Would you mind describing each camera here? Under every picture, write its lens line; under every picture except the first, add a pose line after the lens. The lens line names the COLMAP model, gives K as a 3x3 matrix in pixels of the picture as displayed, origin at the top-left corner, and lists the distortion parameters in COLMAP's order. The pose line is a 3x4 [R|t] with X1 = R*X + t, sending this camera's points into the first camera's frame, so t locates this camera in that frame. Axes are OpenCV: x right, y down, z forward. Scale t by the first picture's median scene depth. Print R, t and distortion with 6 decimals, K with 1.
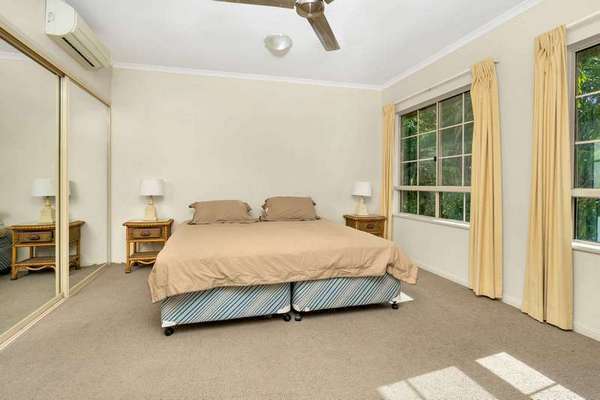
lens RADIAL K [[305.7, 0, 299.6], [0, 305.7, 185.3], [0, 0, 1]] dist [-0.000140, -0.000123]
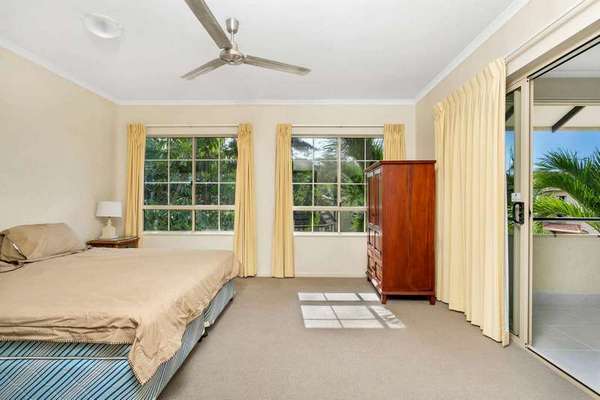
lens RADIAL K [[290.9, 0, 300.0], [0, 290.9, 200.0], [0, 0, 1]] dist [0.000240, 0.000091]
pose [[0.279692, 0.001626, 0.960089, -0.622501], [0.002648, 0.999993, -0.002465, -0.017962], [-0.960086, 0.003232, 0.279685, 0.276163]]
